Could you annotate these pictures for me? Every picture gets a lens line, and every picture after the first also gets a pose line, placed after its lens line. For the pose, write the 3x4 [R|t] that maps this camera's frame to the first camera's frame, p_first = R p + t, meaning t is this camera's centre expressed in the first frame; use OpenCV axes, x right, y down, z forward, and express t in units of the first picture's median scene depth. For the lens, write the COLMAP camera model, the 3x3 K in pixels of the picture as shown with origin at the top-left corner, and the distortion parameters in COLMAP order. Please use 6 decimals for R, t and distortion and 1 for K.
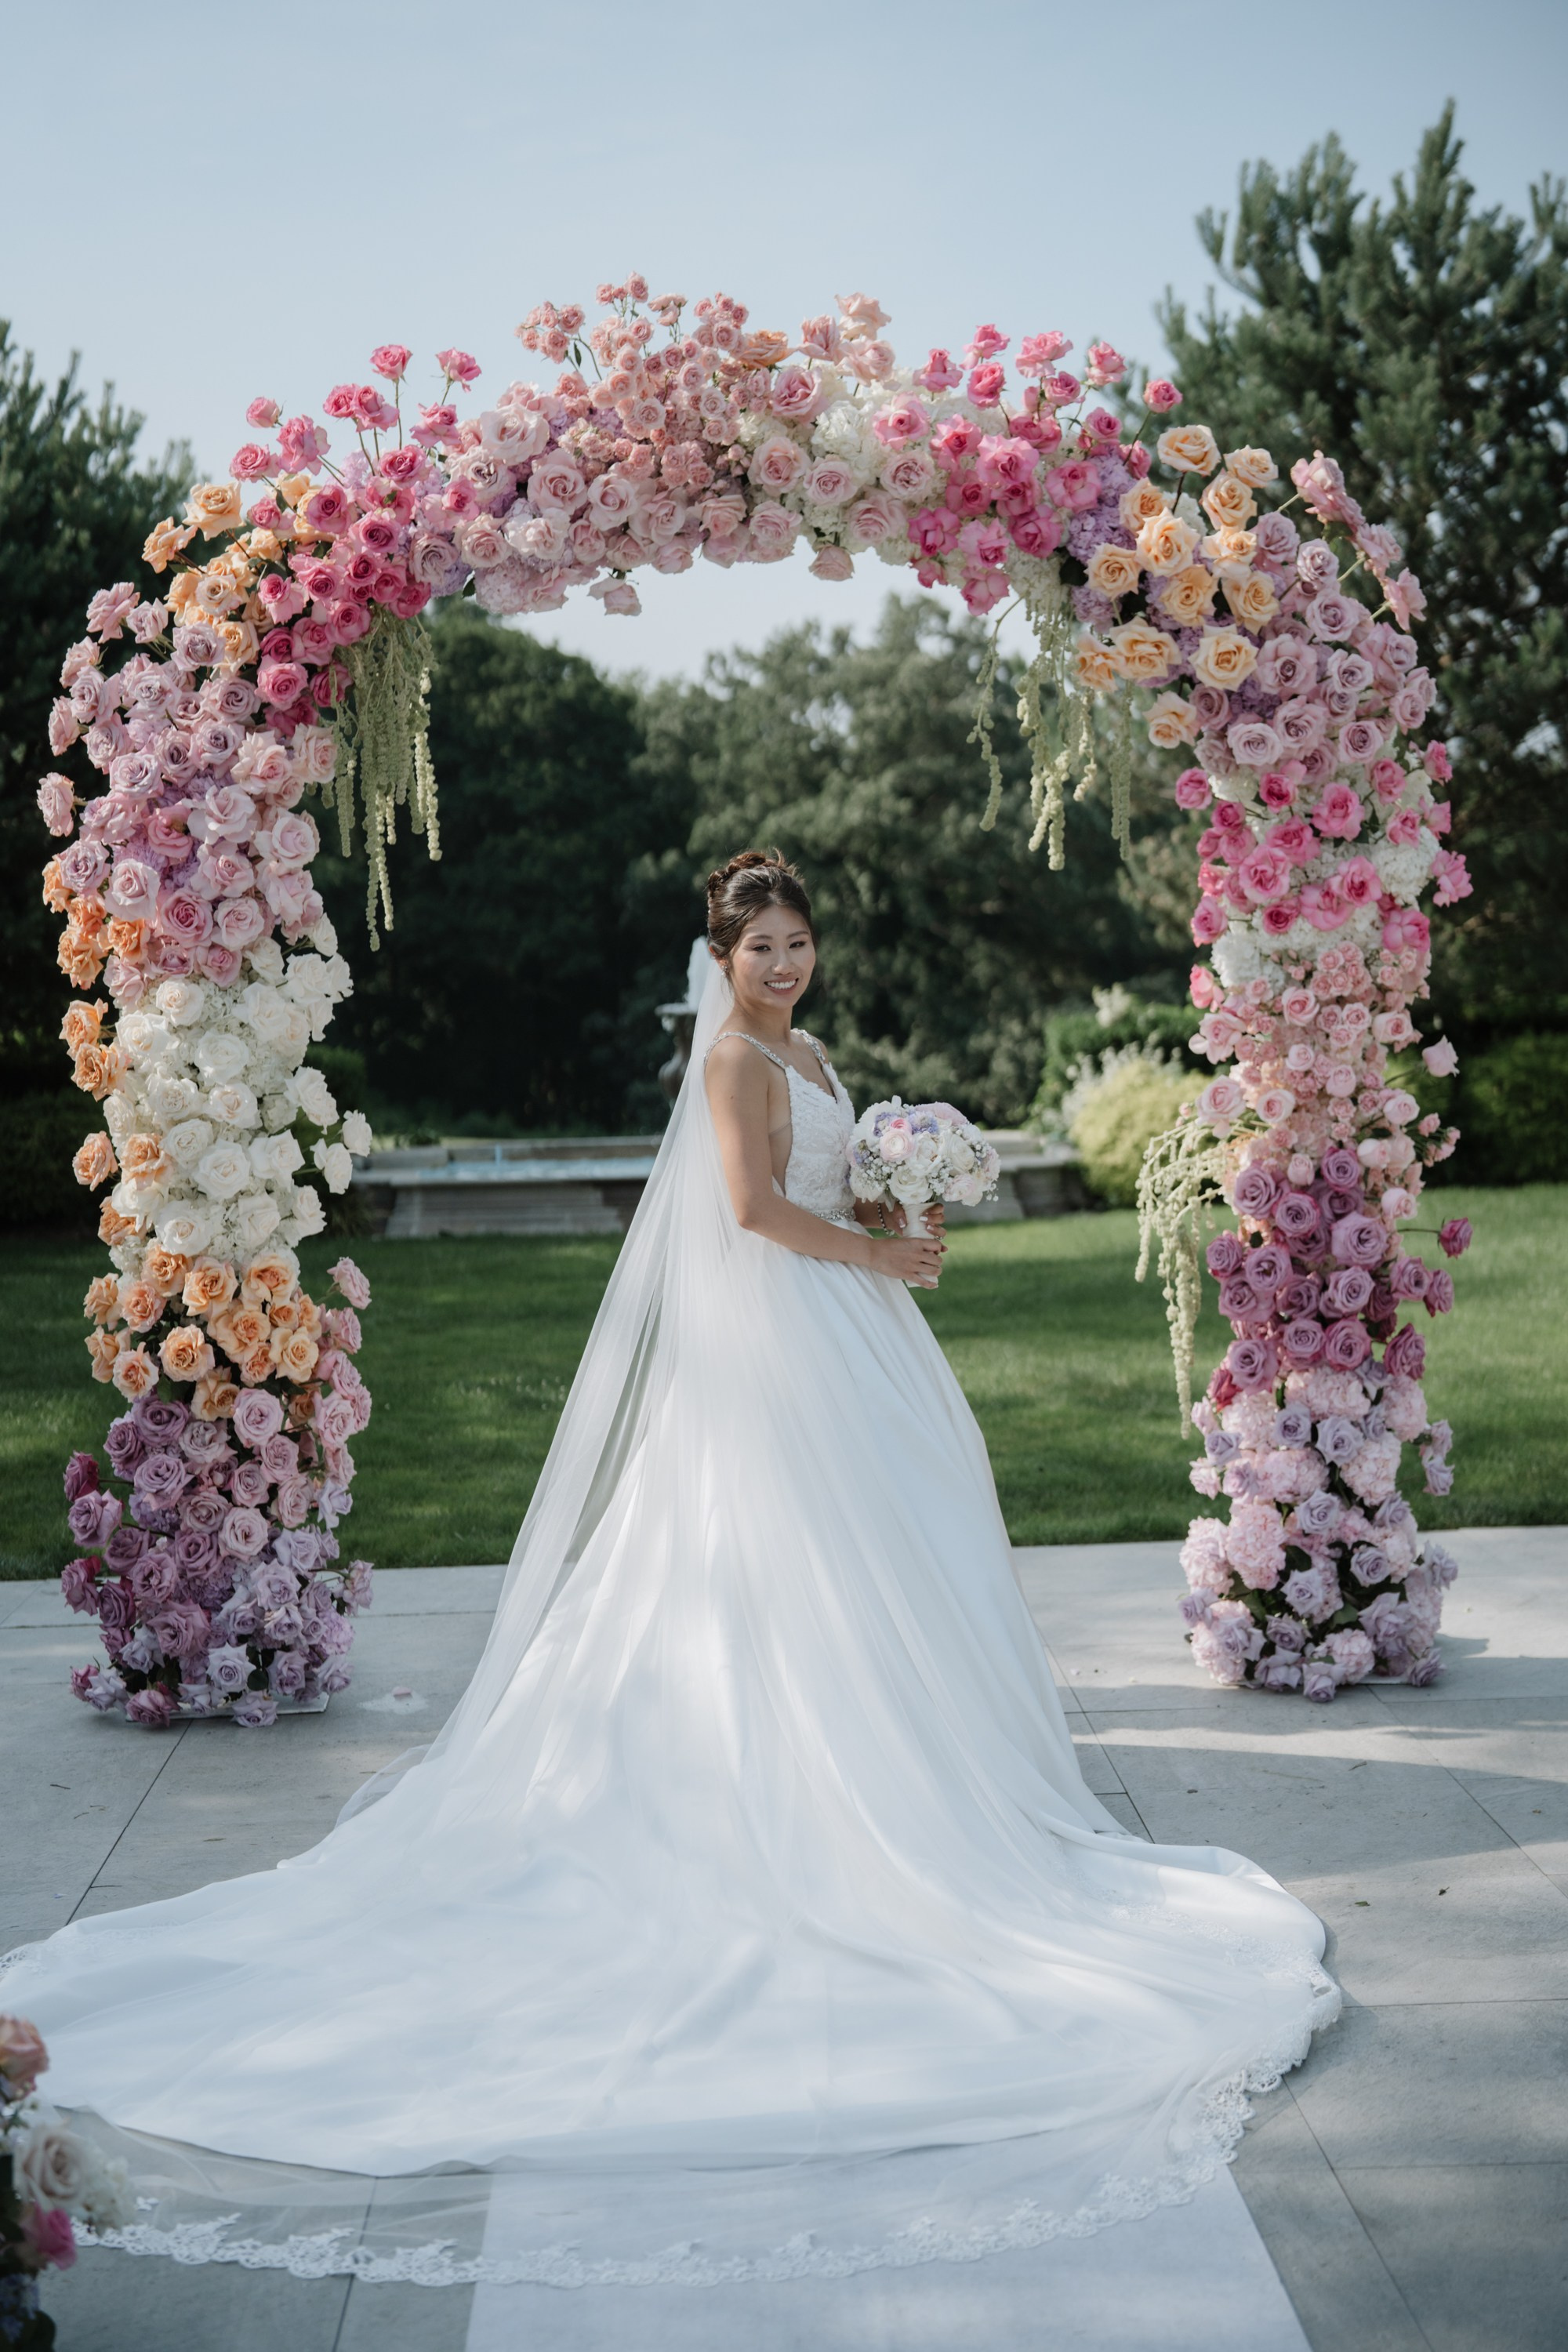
lens RADIAL K [[3430.7, 0, 813.6], [0, 3430.7, 1154.9], [0, 0, 1]] dist [0.008721, 0.000000]
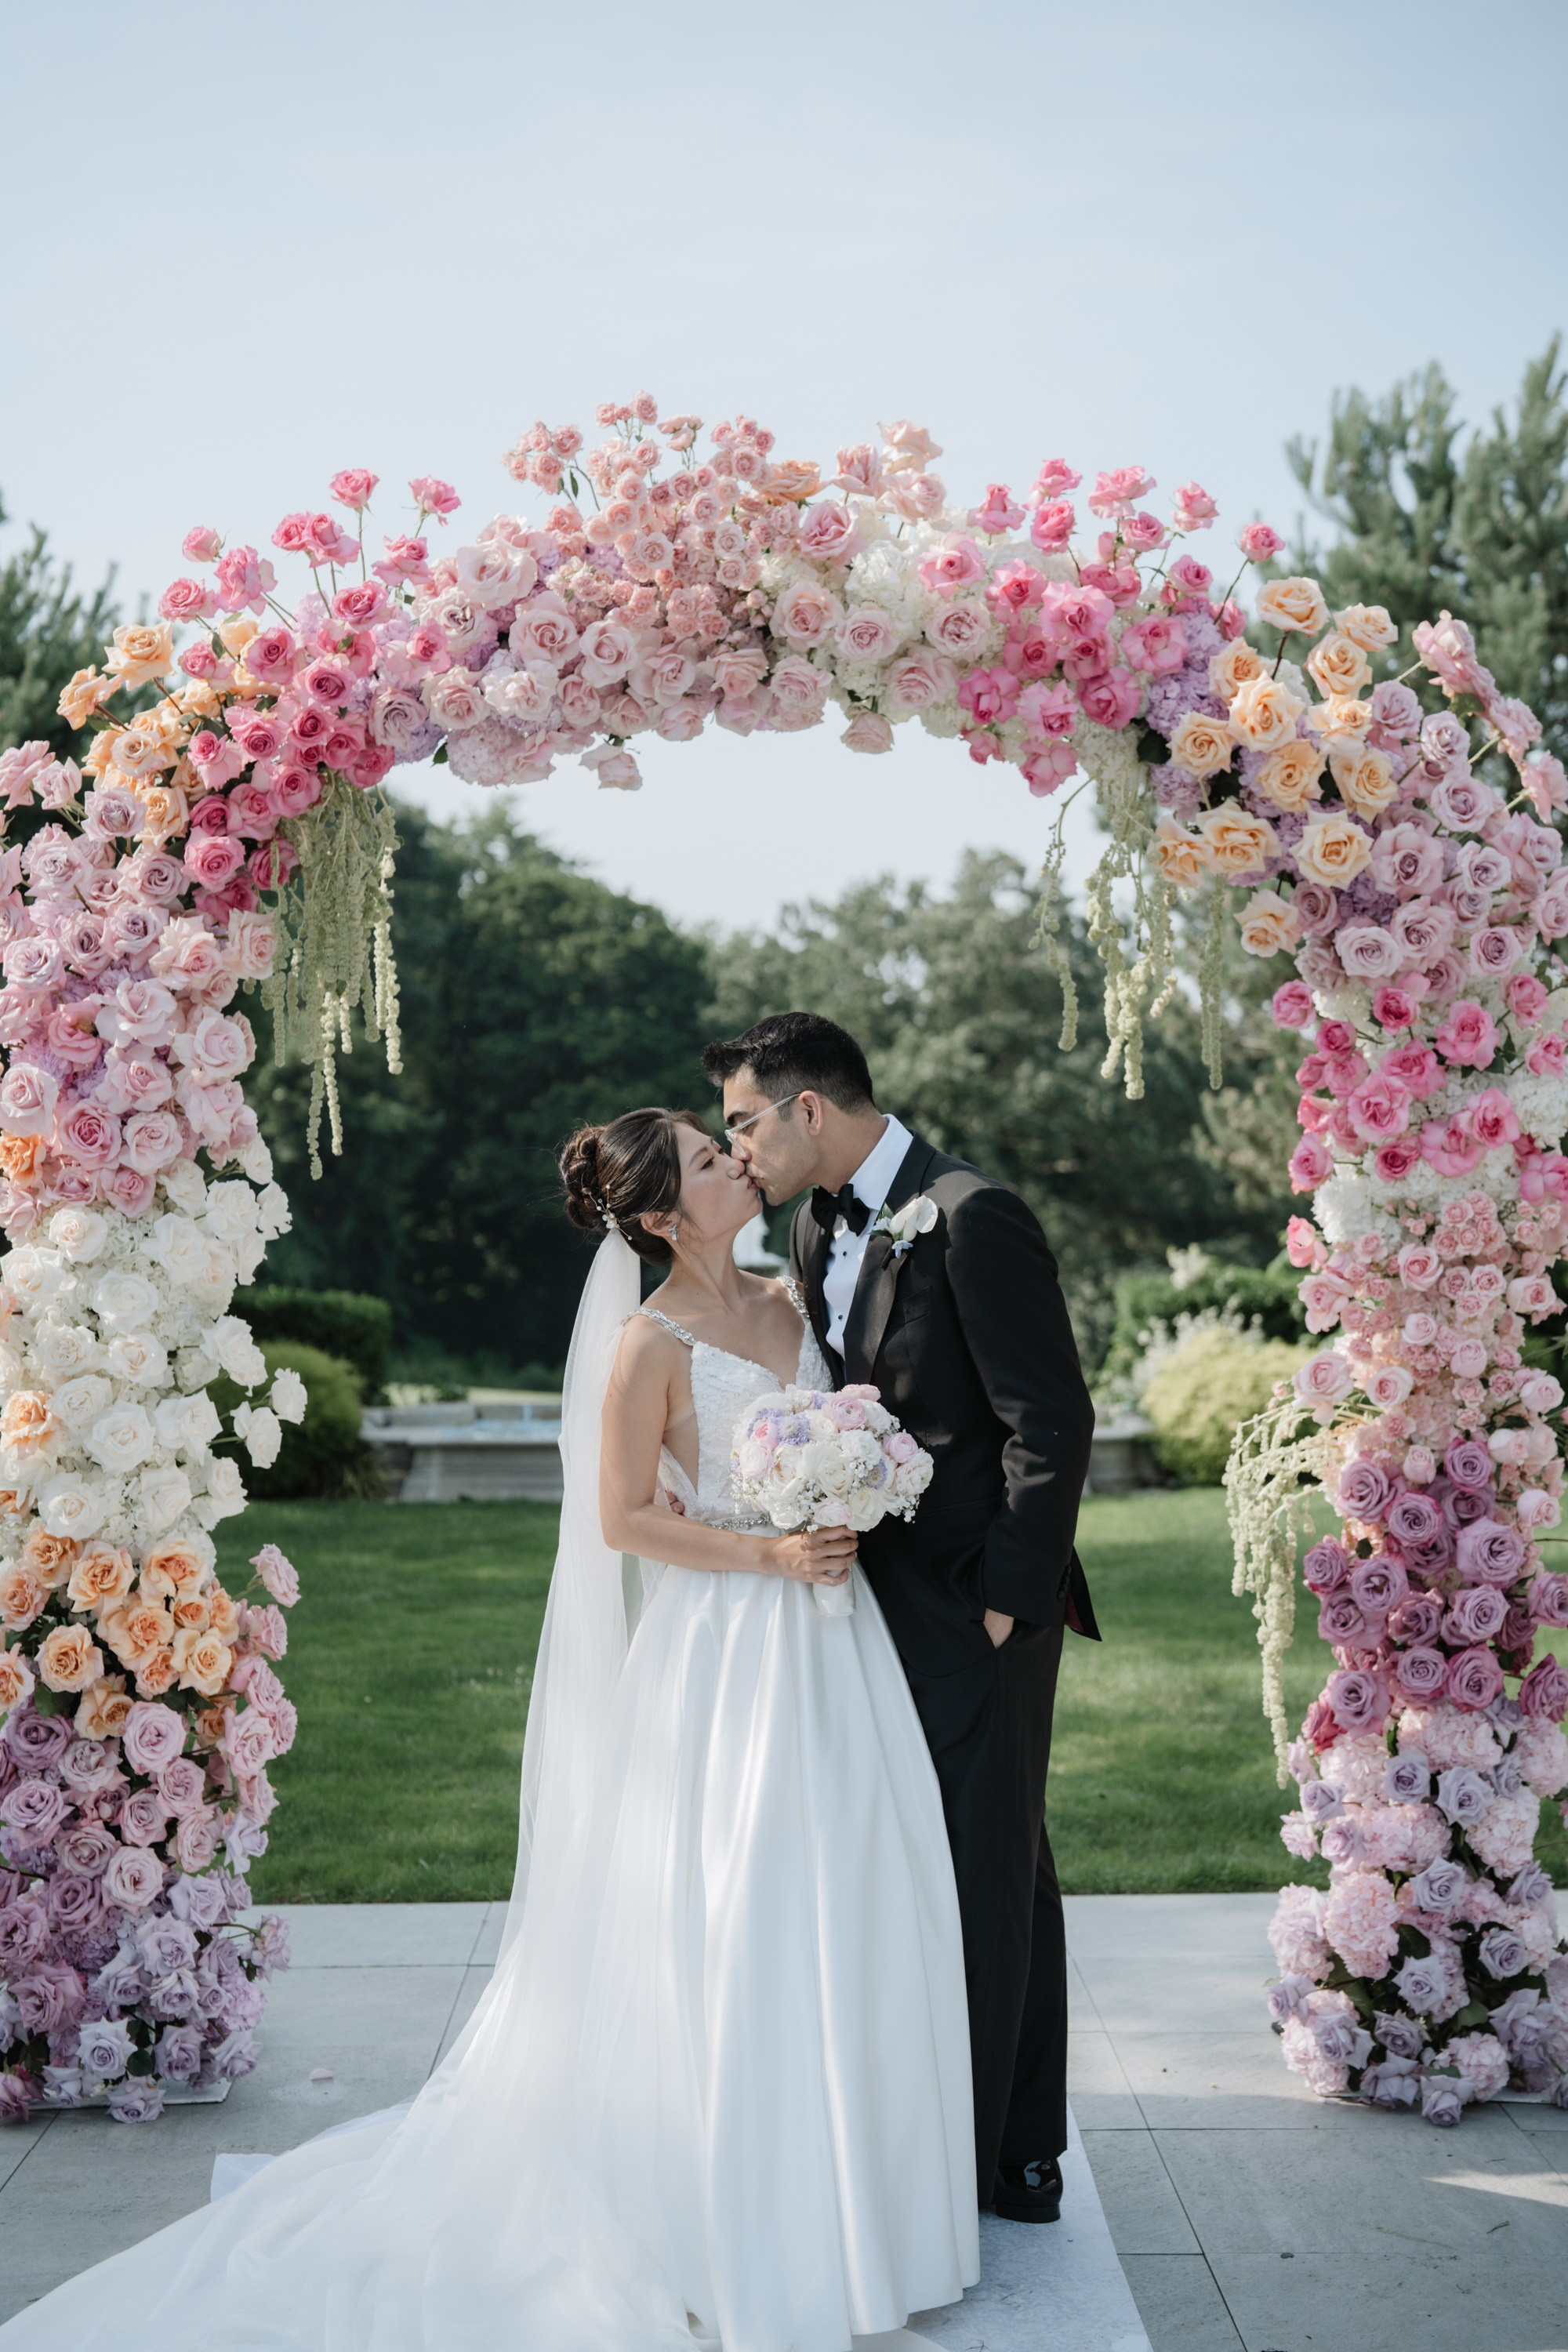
lens RADIAL K [[3430.7, 0, 810.8], [0, 3430.7, 1121.6], [0, 0, 1]] dist [0.008721, 0.000000]
pose [[0.999550, 0.019421, -0.022860, 0.012590], [-0.021281, 0.996225, -0.084155, -0.005261], [0.021139, 0.084603, 0.996190, 0.166239]]
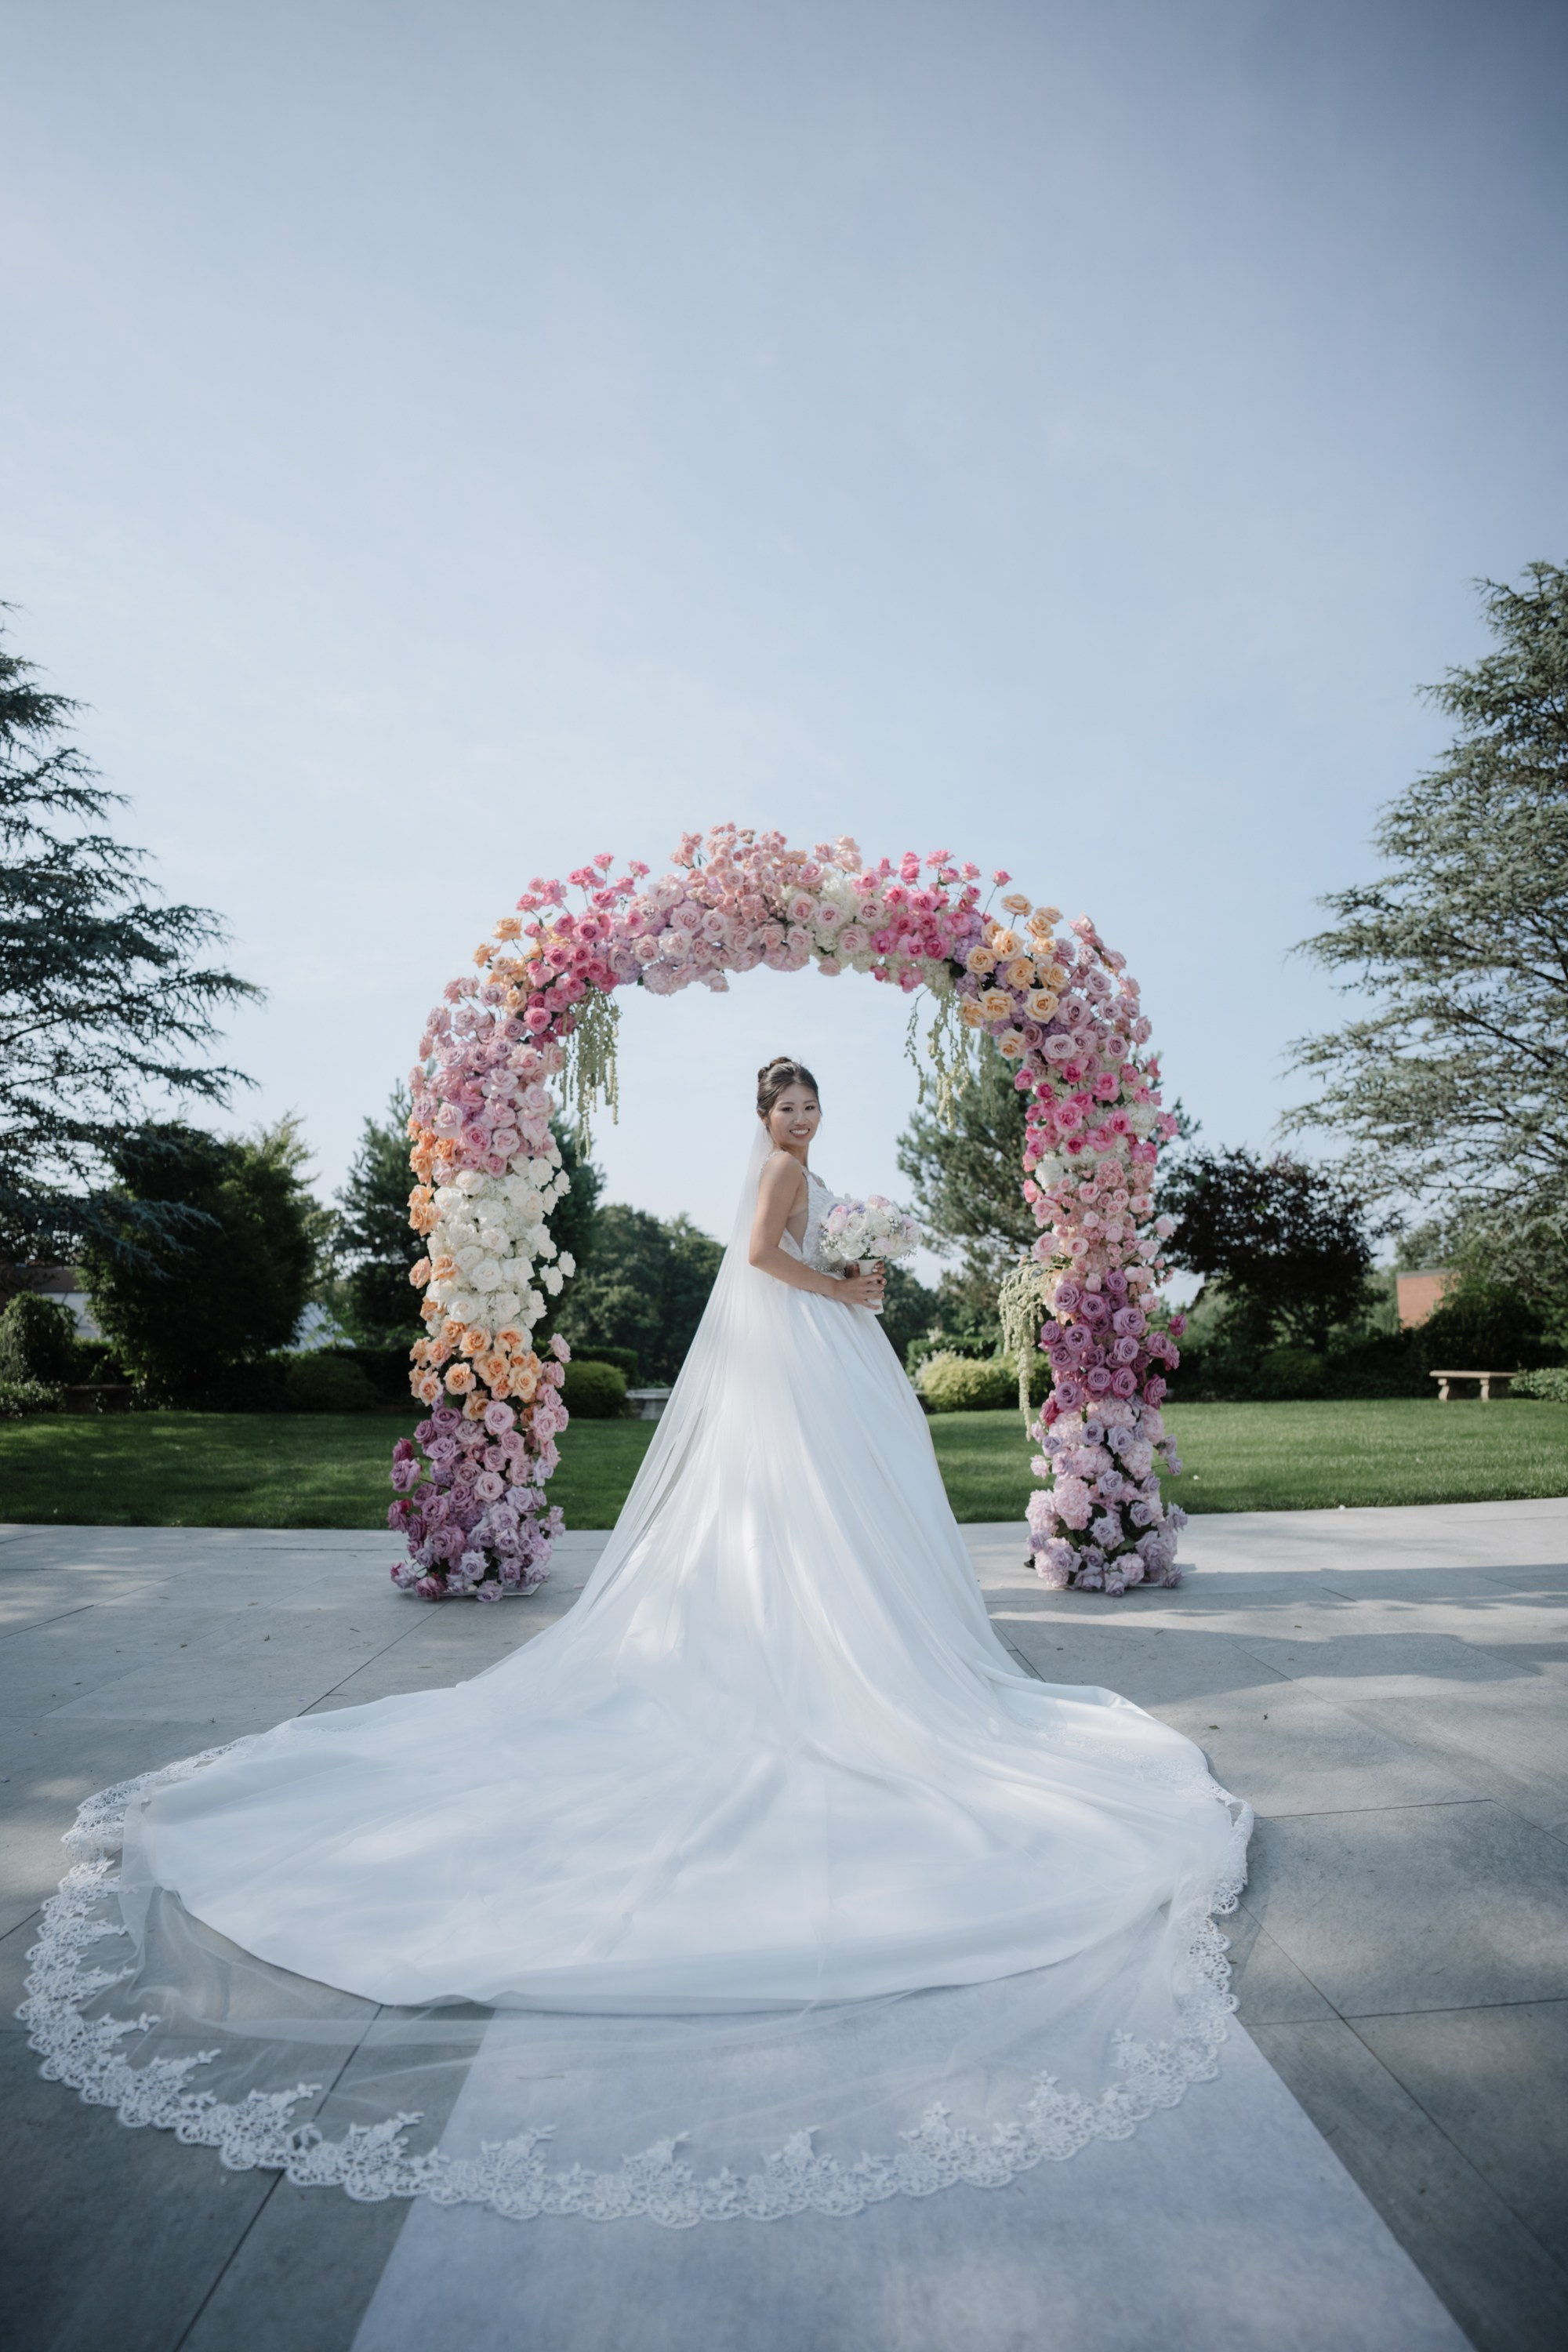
lens RADIAL K [[1147.6, 0, 787.3], [0, 1147.6, 1171.1], [0, 0, 1]] dist [-0.082843, 0.007788]
pose [[0.999643, 0.007066, -0.025784, -0.001091], [-0.012721, 0.973983, -0.226266, 0.083397], [0.023515, 0.226513, 0.973724, 0.411656]]
